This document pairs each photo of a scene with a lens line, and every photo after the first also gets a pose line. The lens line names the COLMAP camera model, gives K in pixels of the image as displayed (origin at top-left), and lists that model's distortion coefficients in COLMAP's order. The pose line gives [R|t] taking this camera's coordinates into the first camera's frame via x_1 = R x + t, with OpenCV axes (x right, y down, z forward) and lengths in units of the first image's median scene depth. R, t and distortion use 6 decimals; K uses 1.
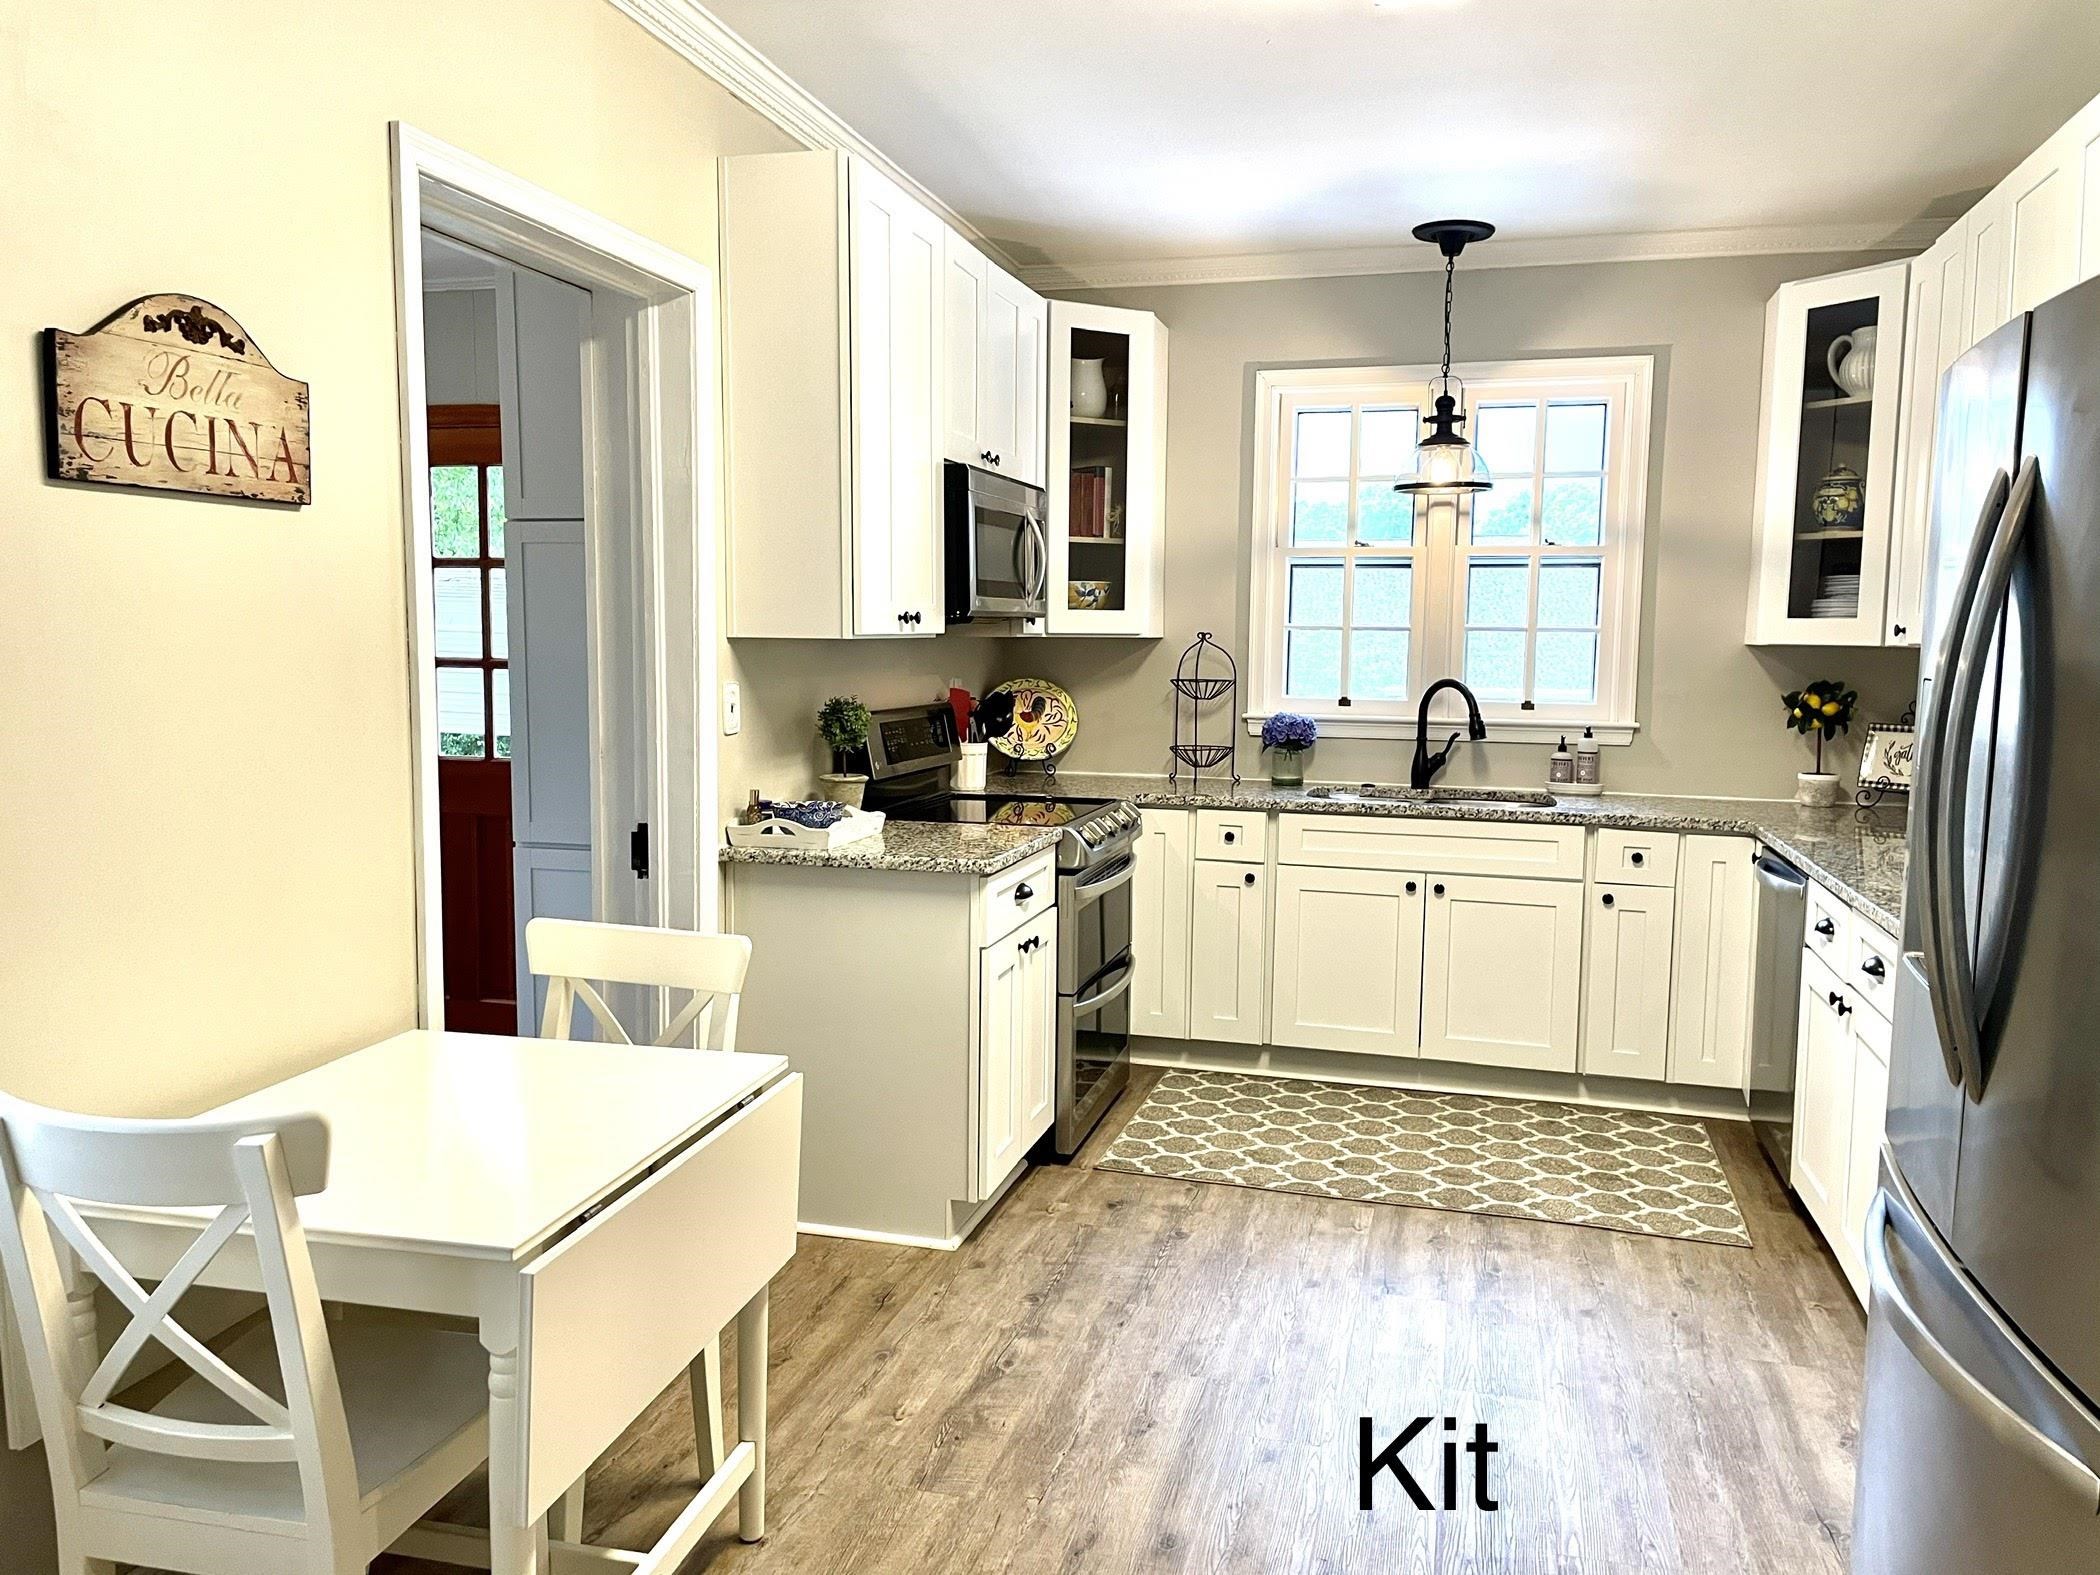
lens RADIAL K [[1581.7, 0, 1050.0], [0, 1581.7, 787.5], [0, 0, 1]] dist [0.104122, -0.142378]
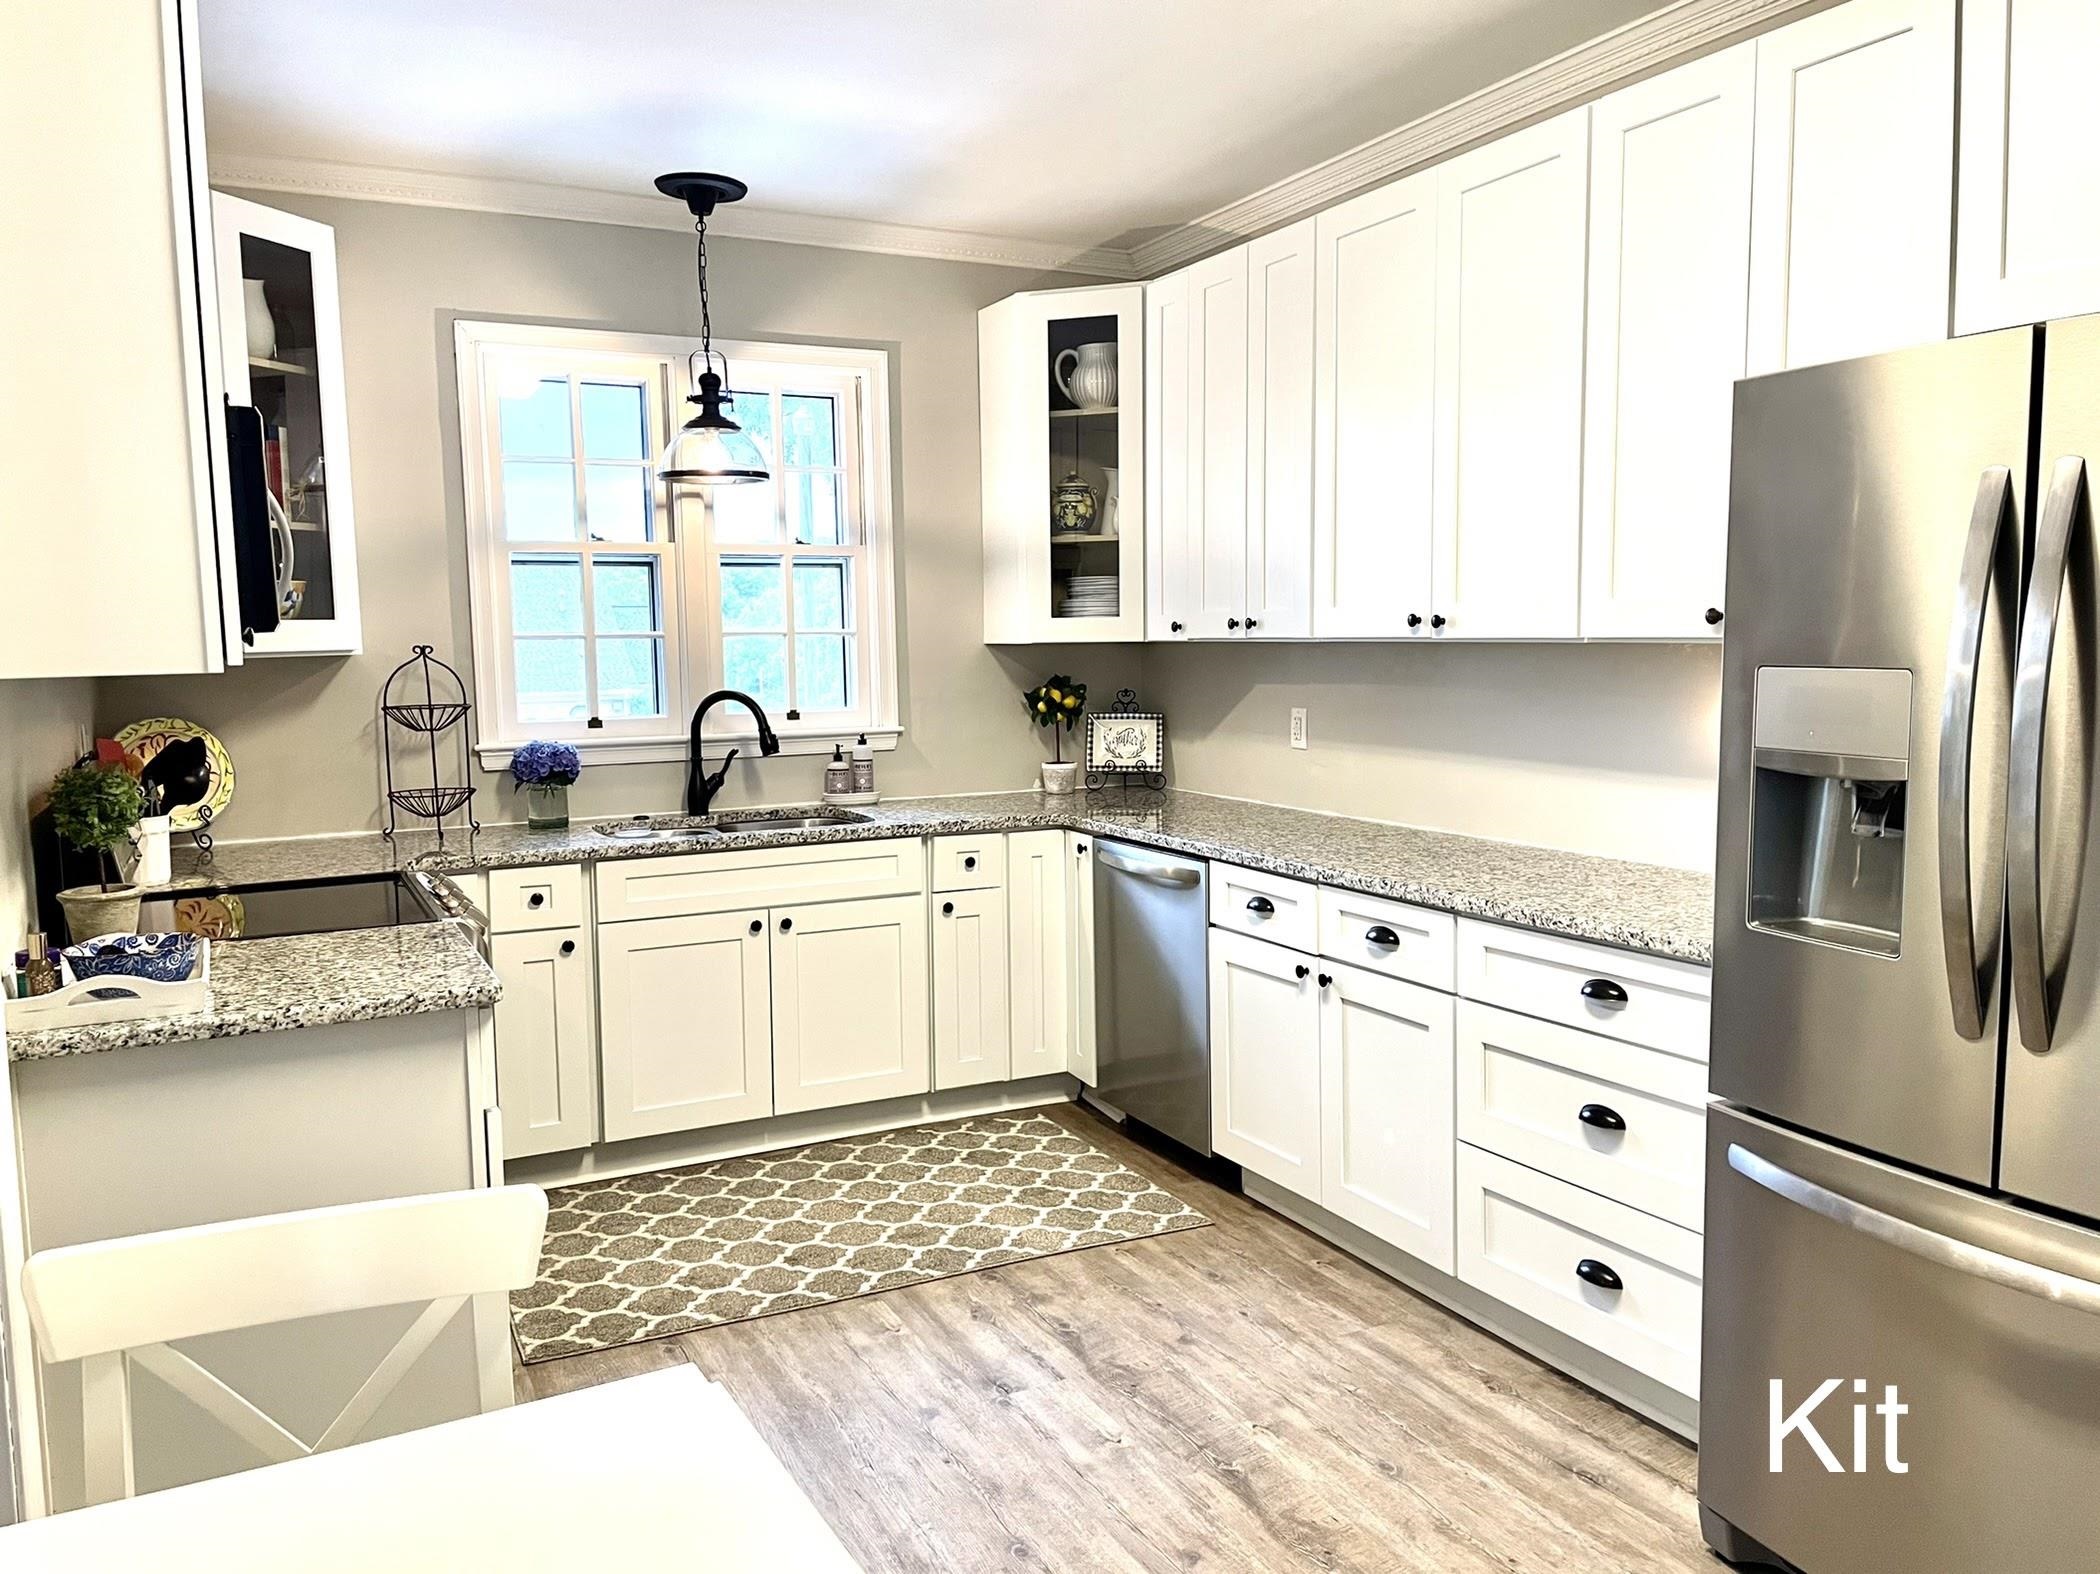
lens RADIAL K [[1581.7, 0, 1050.0], [0, 1581.7, 787.0], [0, 0, 1]] dist [0.104122, -0.142378]
pose [[0.744385, -0.091582, 0.661441, -0.226370], [0.092136, 0.995162, 0.034099, -0.029555], [-0.661364, 0.035560, 0.749222, 0.223328]]
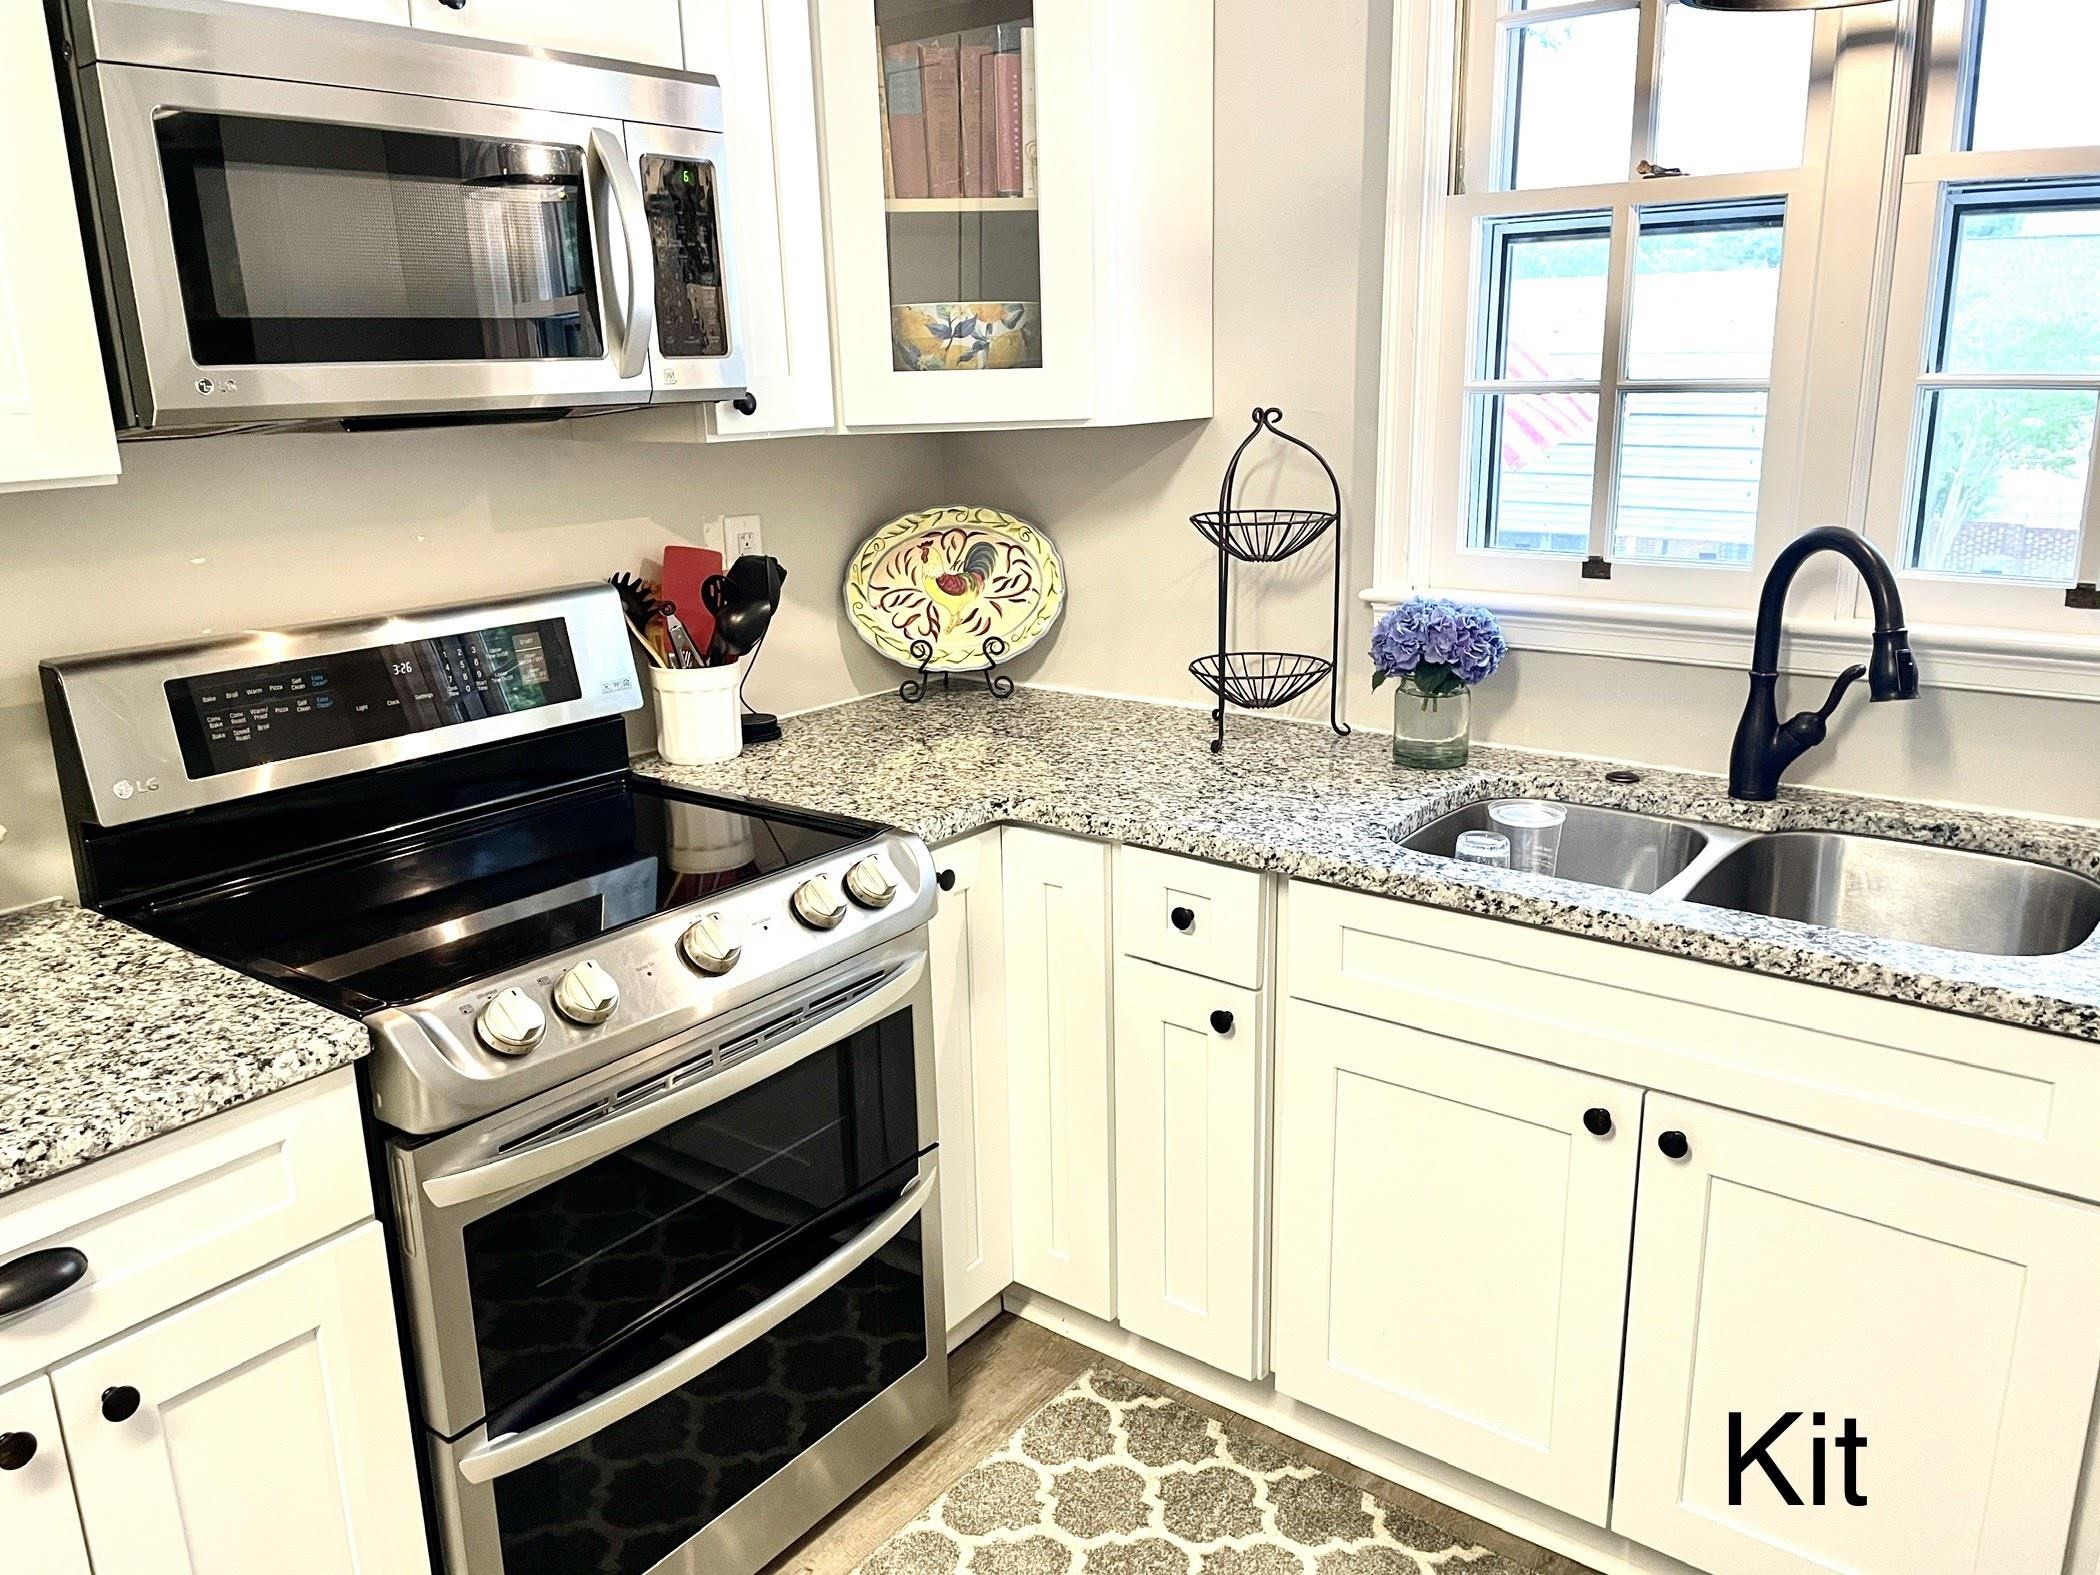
lens RADIAL K [[1570.4, 0, 1050.7], [0, 1570.4, 777.6], [0, 0, 1]] dist [0.094573, -0.137021]
pose [[0.925176, 0.064474, -0.374023, 0.239236], [-0.003100, 0.986717, 0.162420, -0.074995], [0.379526, -0.149108, 0.913086, 0.618106]]
